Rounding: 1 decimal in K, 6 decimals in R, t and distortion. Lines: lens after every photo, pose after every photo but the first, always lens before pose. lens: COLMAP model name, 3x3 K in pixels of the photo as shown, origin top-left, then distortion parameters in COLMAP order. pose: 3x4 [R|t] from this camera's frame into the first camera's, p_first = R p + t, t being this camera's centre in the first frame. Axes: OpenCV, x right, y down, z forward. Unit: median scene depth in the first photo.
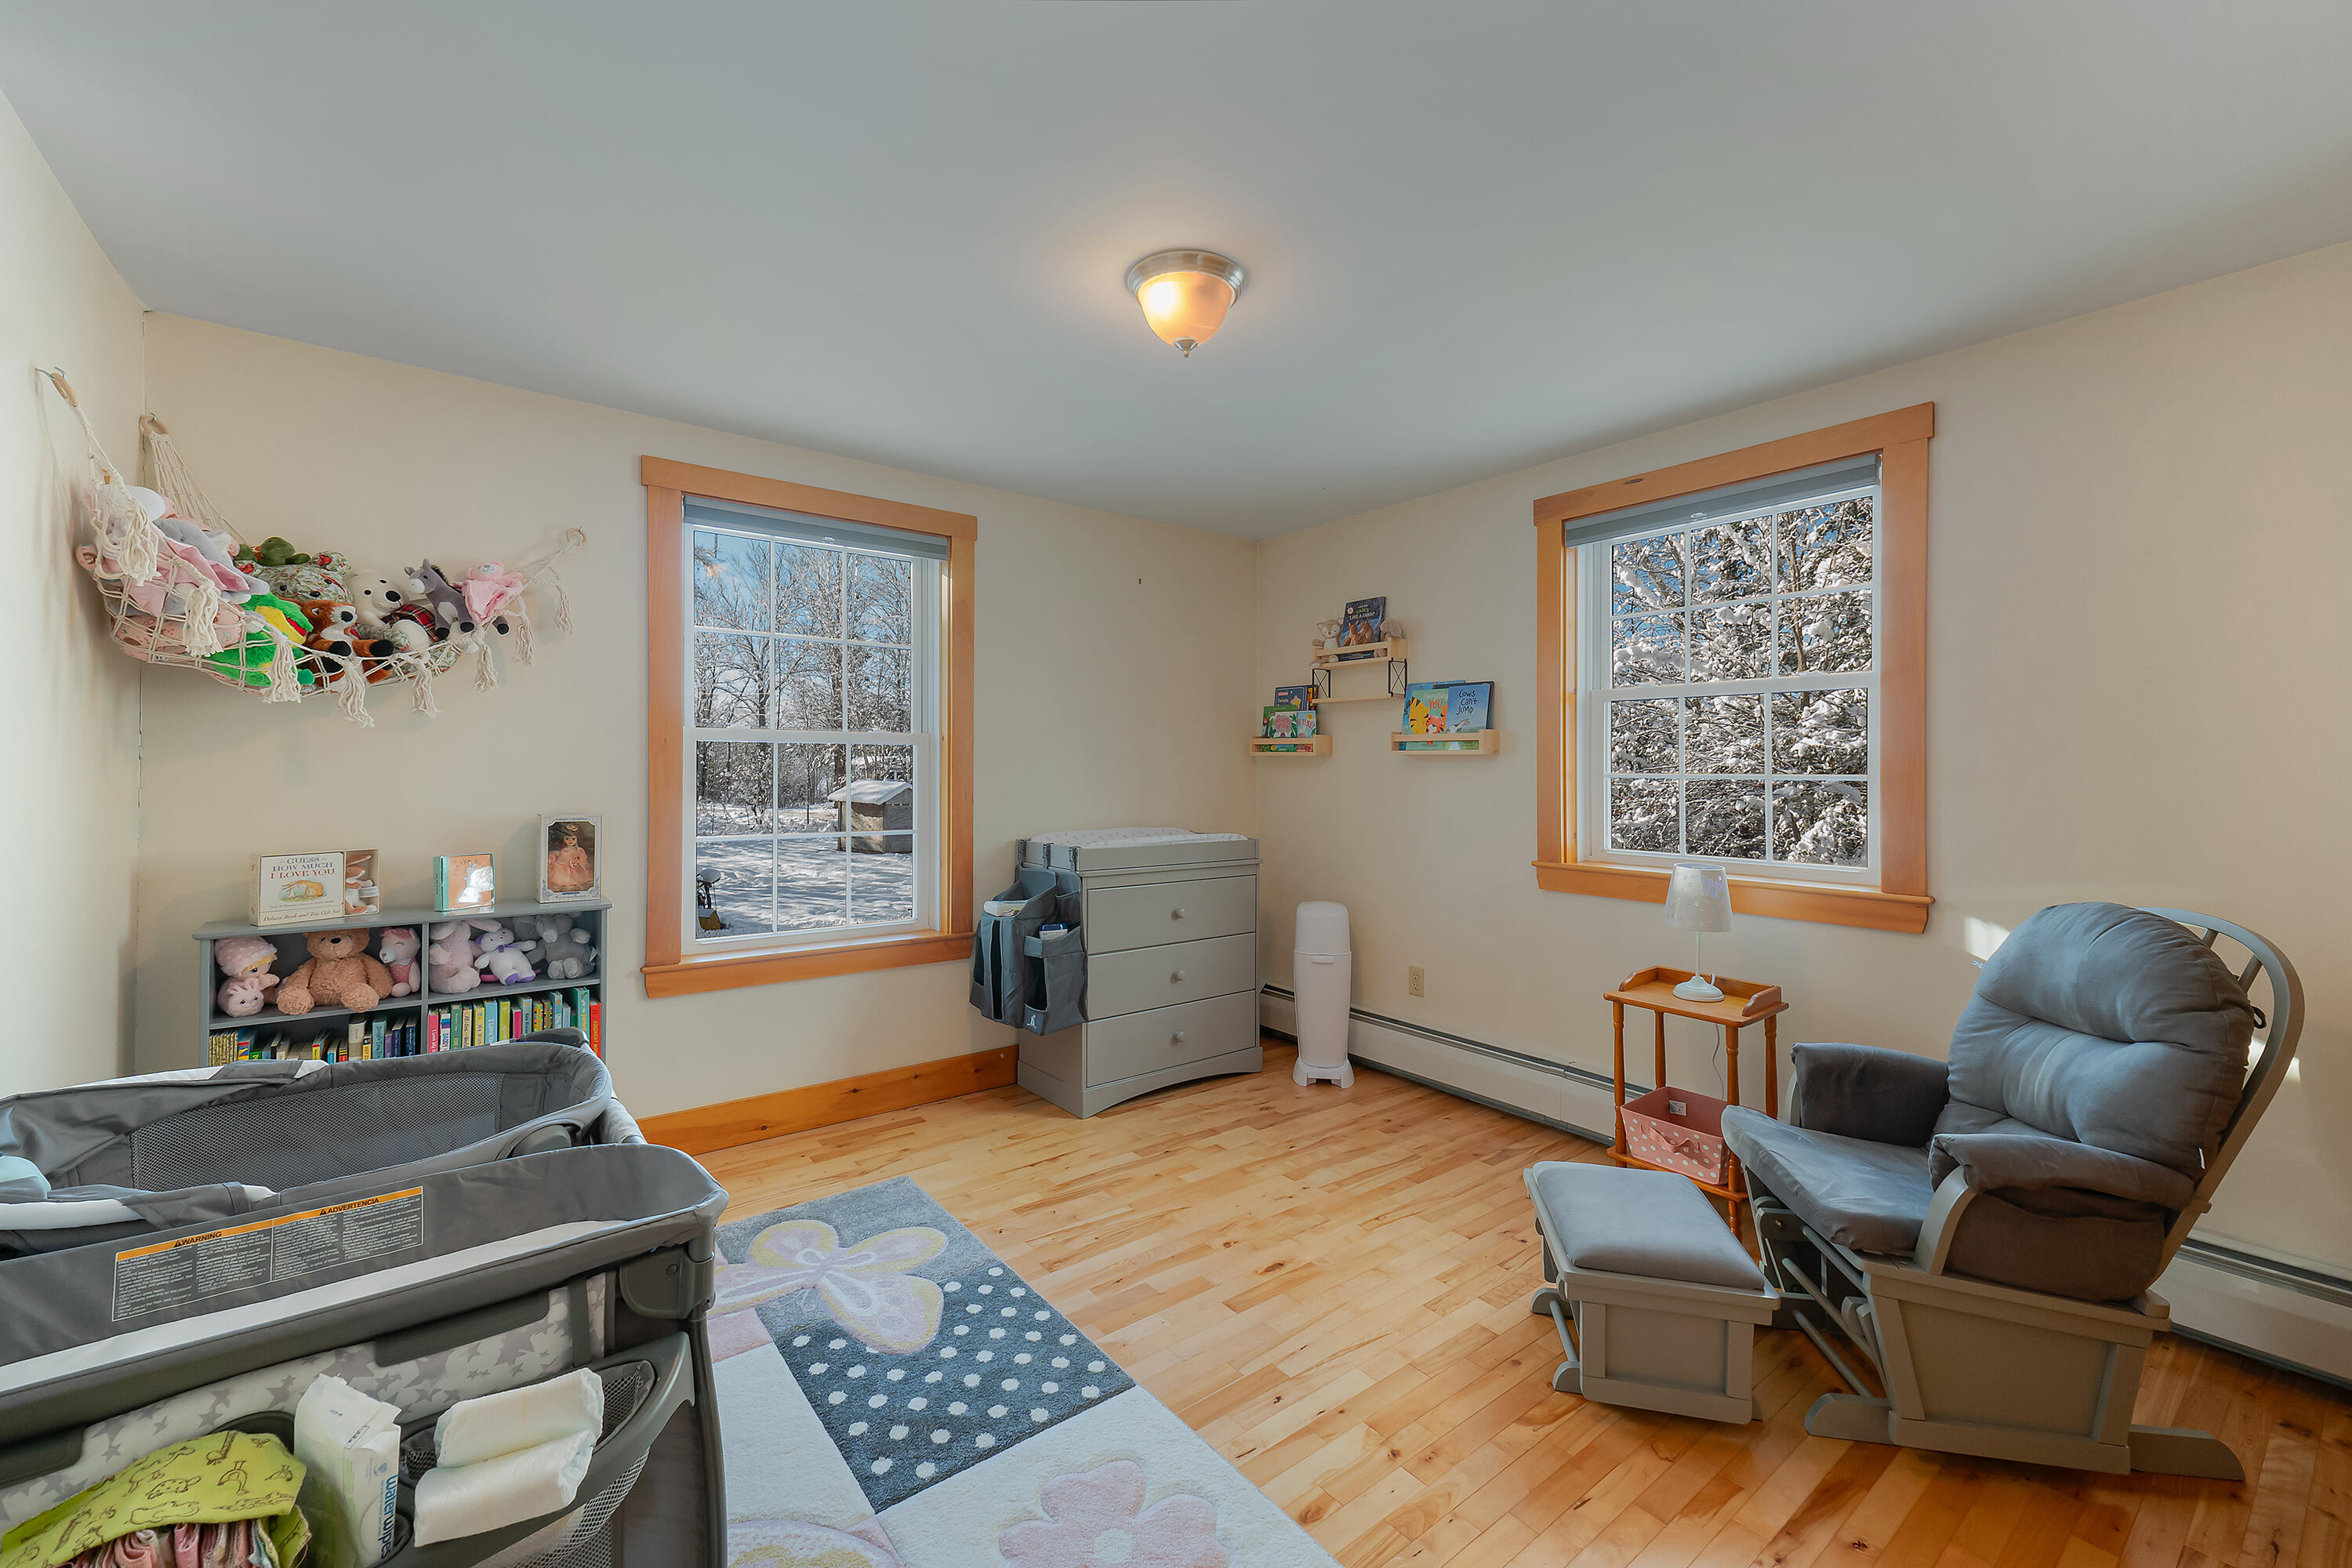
lens RADIAL K [[945.2, 0, 1144.0], [0, 945.2, 760.8], [0, 0, 1]] dist [0.027542, -0.000160]
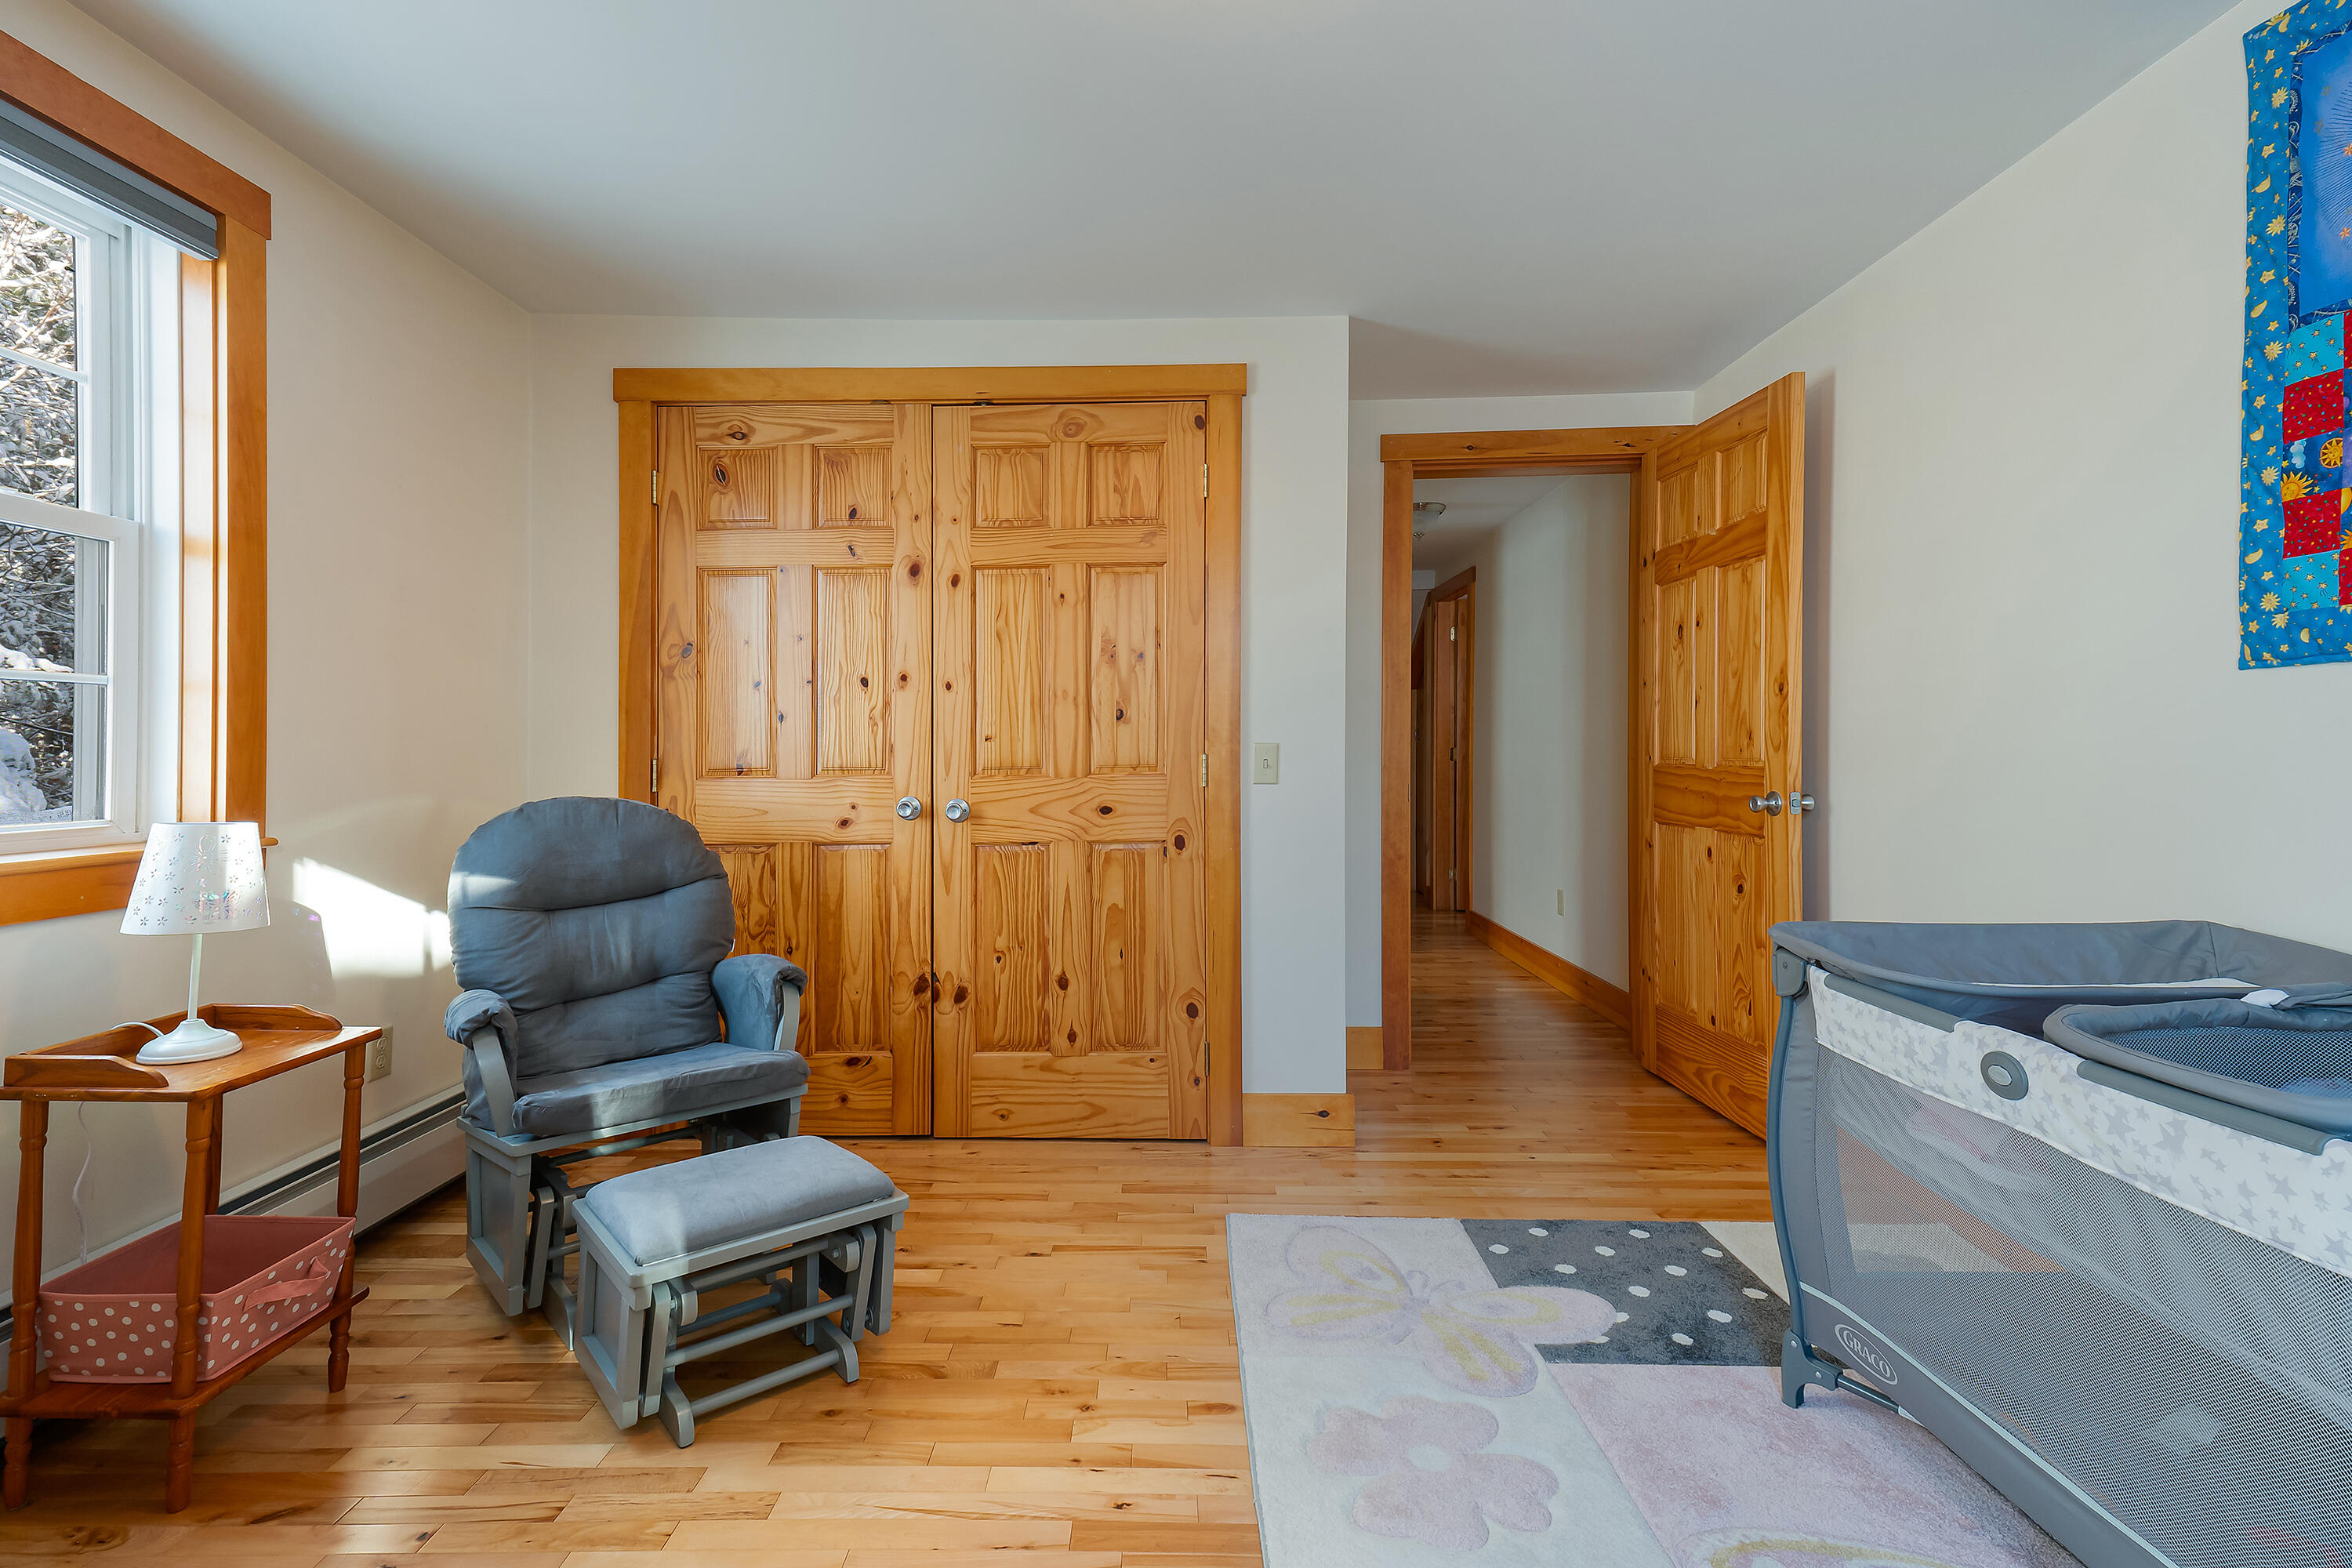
lens RADIAL K [[1061.8, 0, 1174.2], [0, 1061.8, 753.9], [0, 0, 1]] dist [0.054818, -0.018072]
pose [[-0.790594, 0.002577, 0.612335, -0.411833], [-0.000186, 0.999990, -0.004448, 0.109823], [-0.612341, -0.003630, -0.790586, 1.696468]]
